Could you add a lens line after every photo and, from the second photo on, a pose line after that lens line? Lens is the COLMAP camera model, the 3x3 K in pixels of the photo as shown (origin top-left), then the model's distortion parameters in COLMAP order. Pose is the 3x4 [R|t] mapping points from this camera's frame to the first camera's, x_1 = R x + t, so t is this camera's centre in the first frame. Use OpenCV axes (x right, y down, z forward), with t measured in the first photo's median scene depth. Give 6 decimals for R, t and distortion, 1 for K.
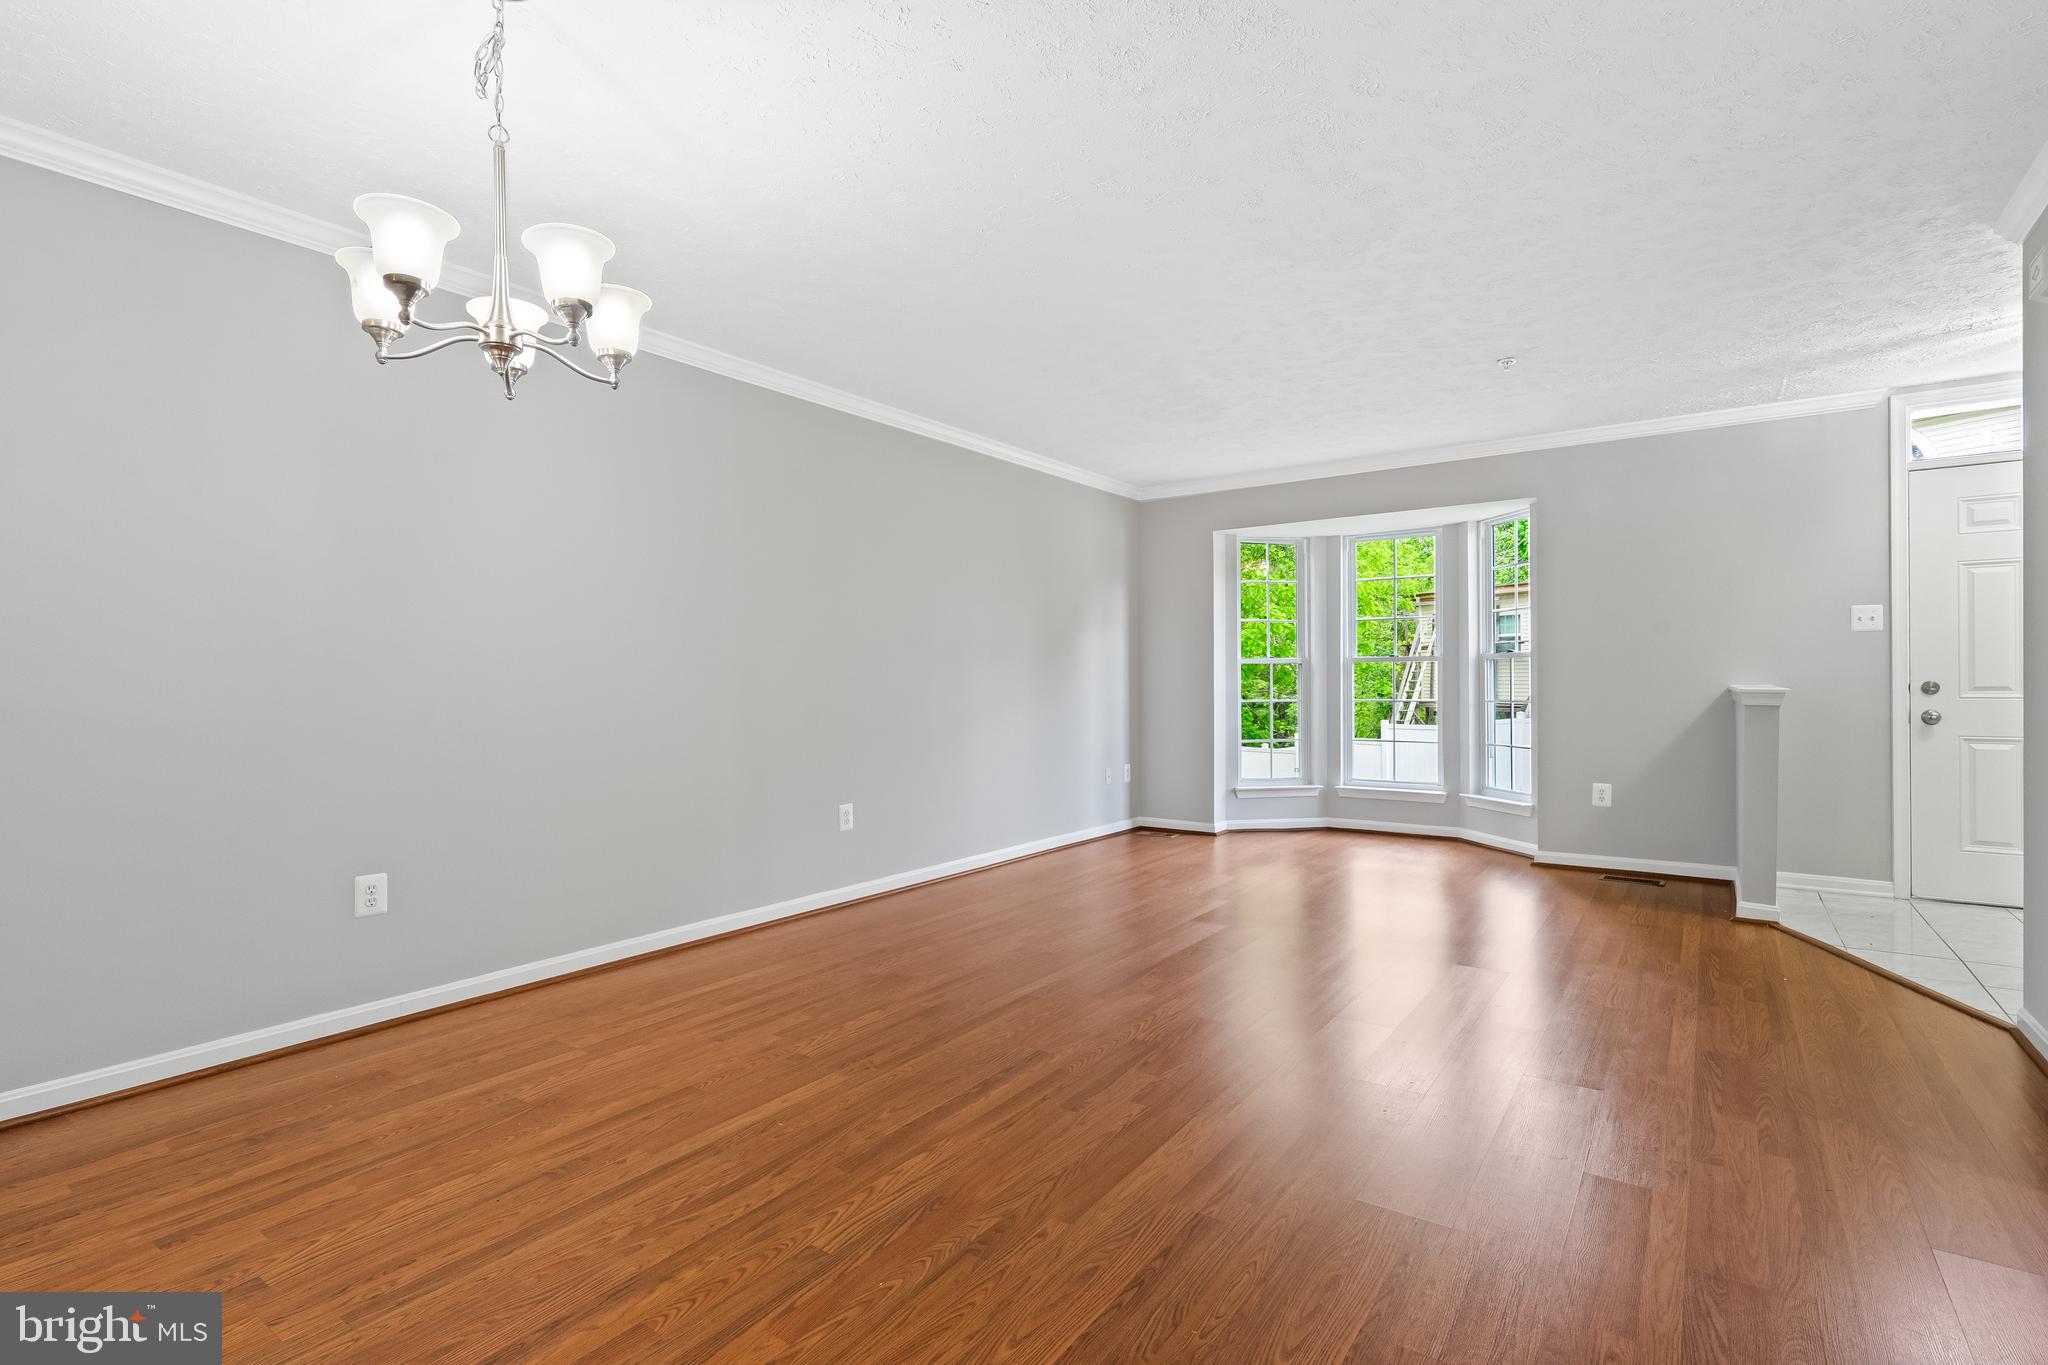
lens RADIAL K [[958.6, 0, 1013.6], [0, 958.6, 677.8], [0, 0, 1]] dist [-0.000712, 0.000196]
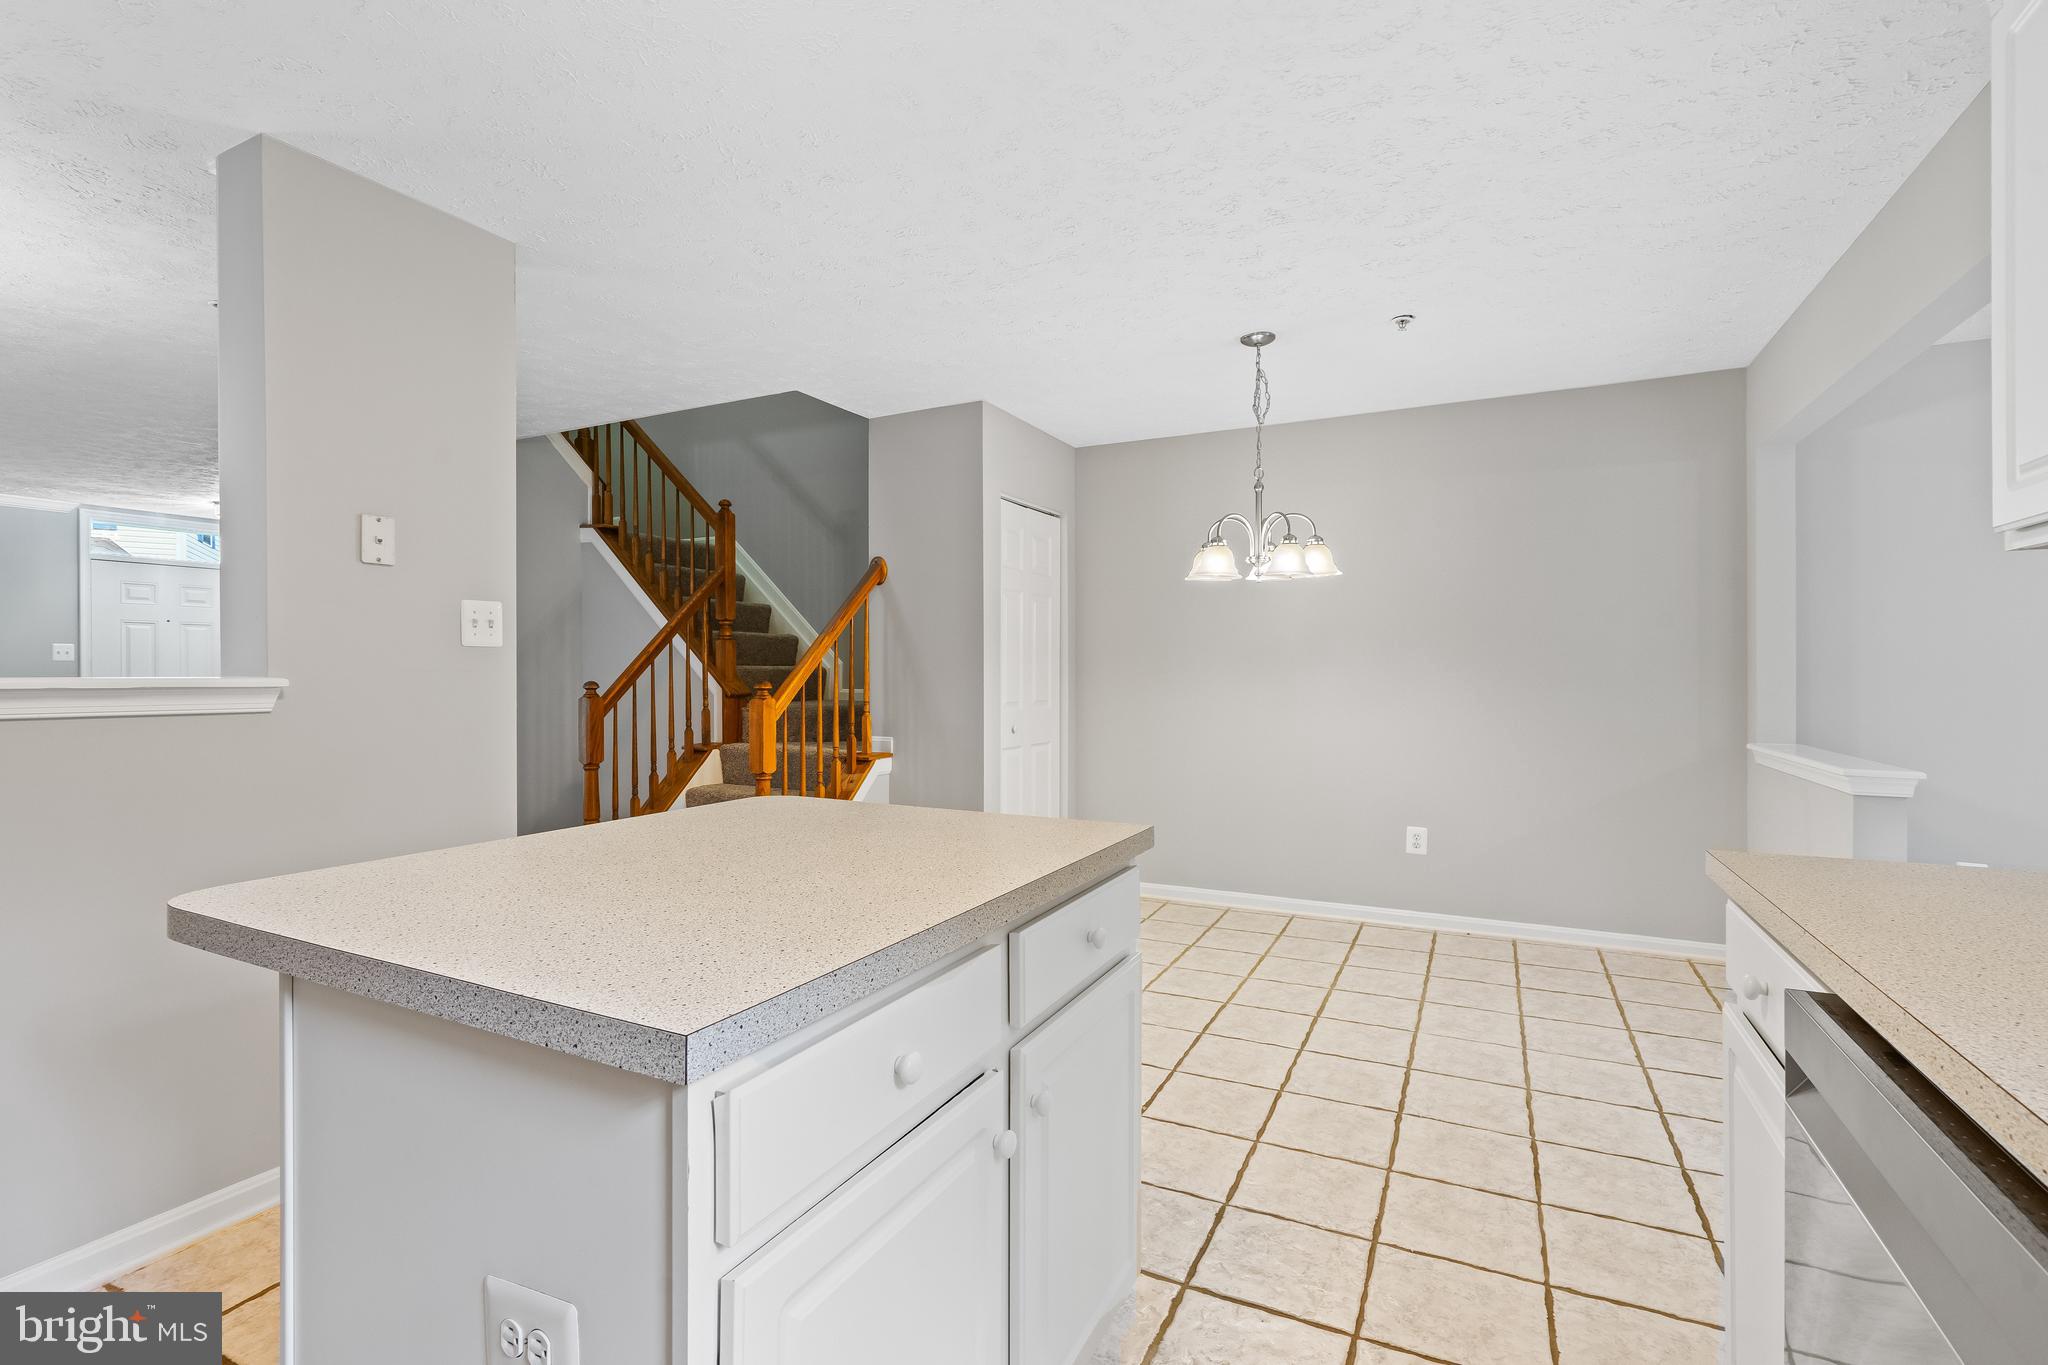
lens RADIAL K [[919.7, 0, 1024.0], [0, 919.7, 682.5], [0, 0, 1]] dist [-0.002888, -0.000136]
pose [[-0.154392, -0.006162, 0.987991, -0.882985], [-0.003737, 0.999977, 0.005653, -0.033596], [-0.988003, -0.002819, -0.154411, -0.306155]]
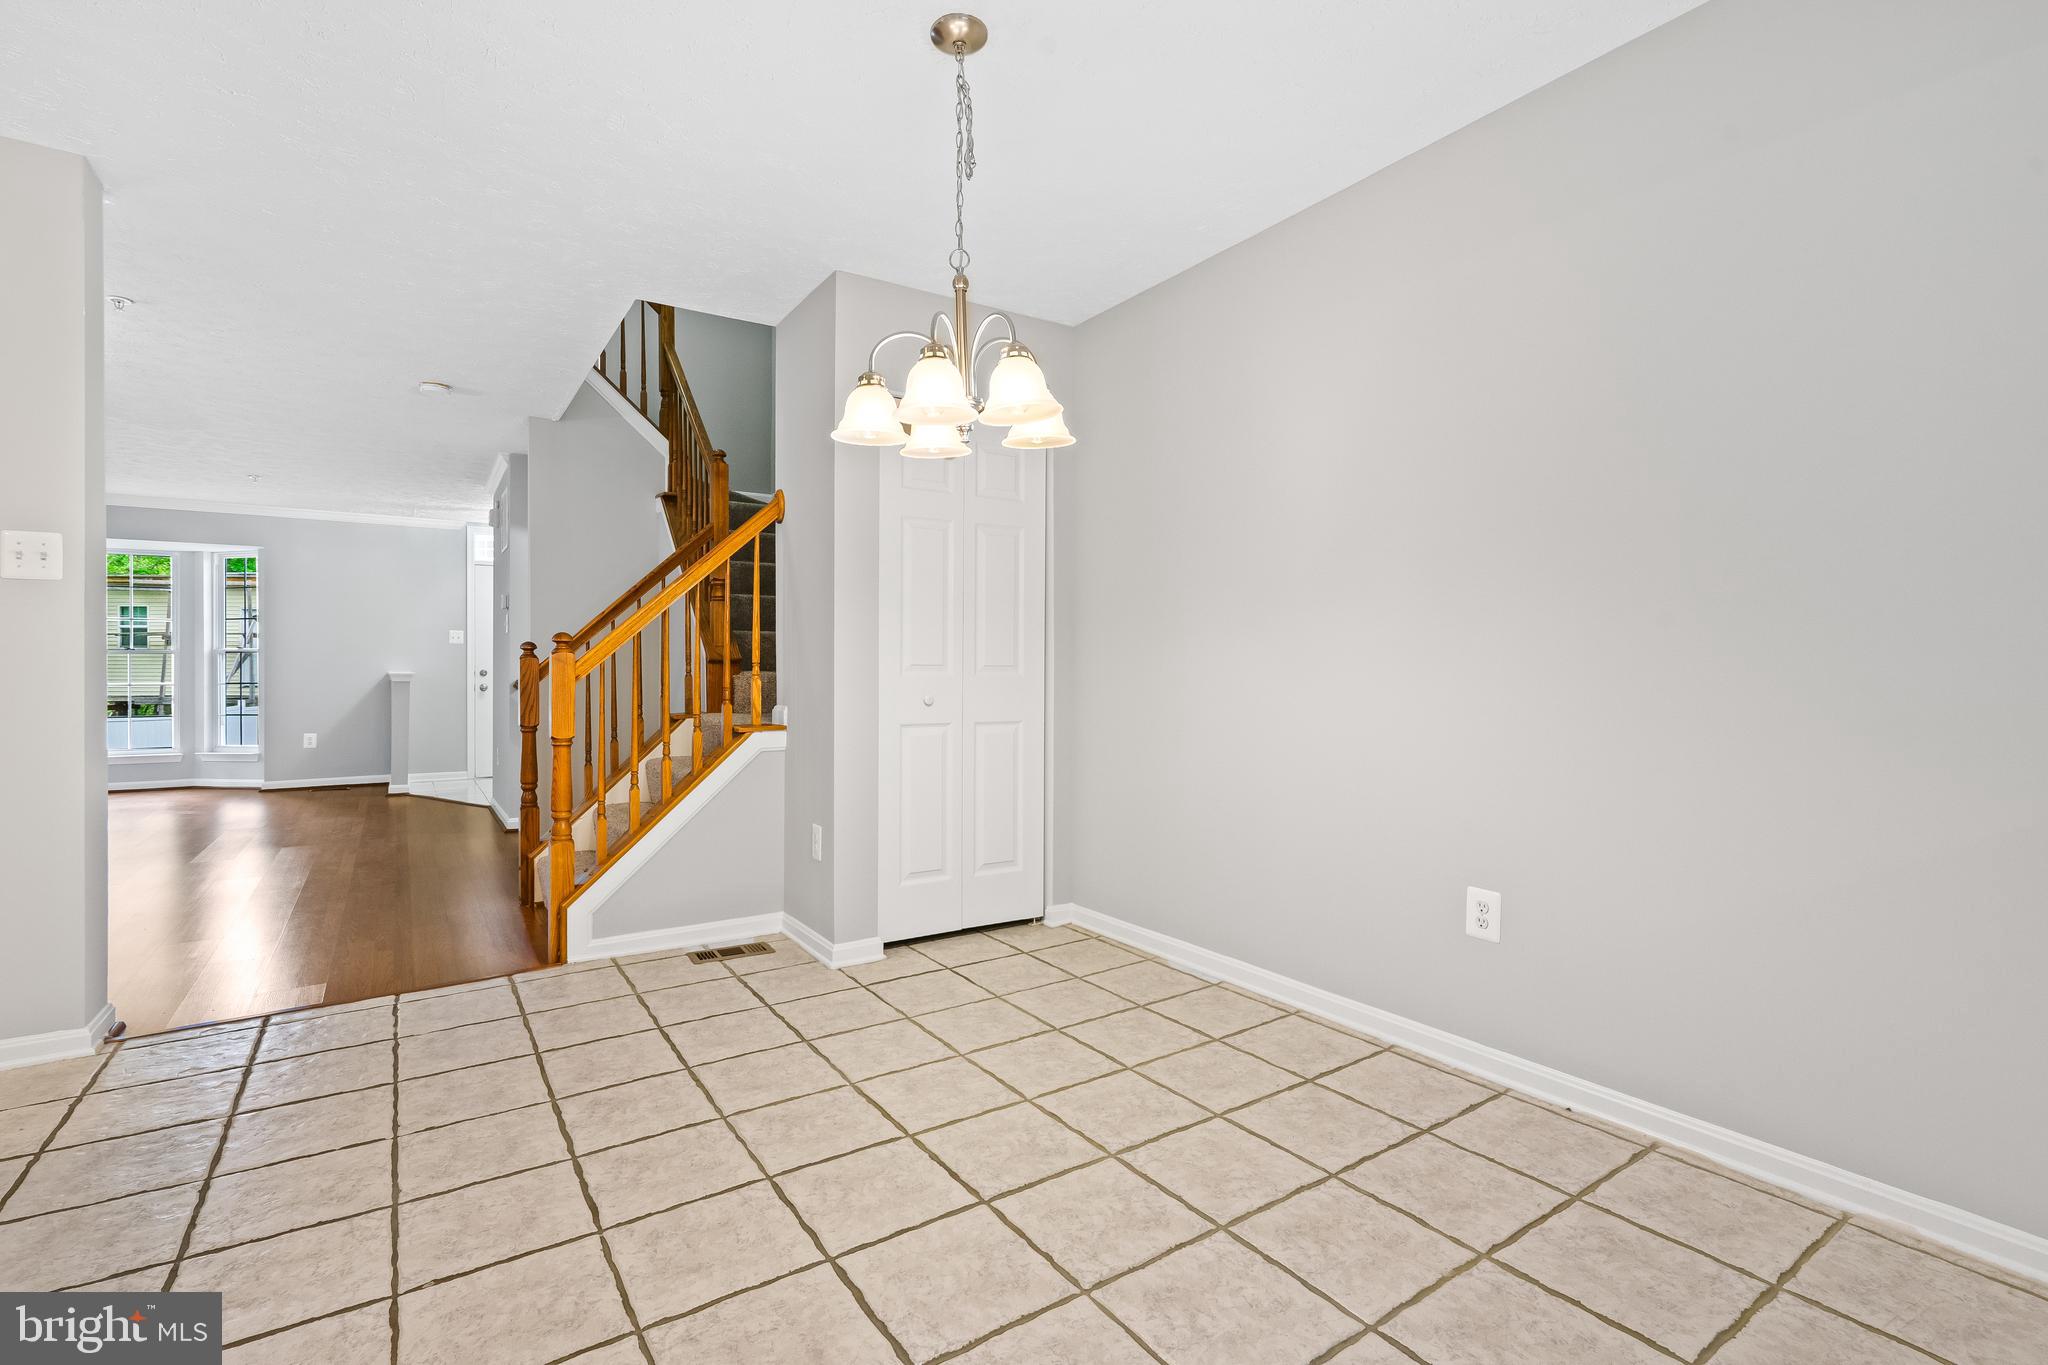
lens RADIAL K [[929.1, 0, 1017.4], [0, 929.1, 676.4], [0, 0, 1]] dist [0.000444, 0.000280]
pose [[0.351272, -0.001977, 0.936271, -0.553556], [-0.005675, 0.999975, 0.004241, 0.003283], [-0.936256, -0.006803, 0.351252, -0.848129]]
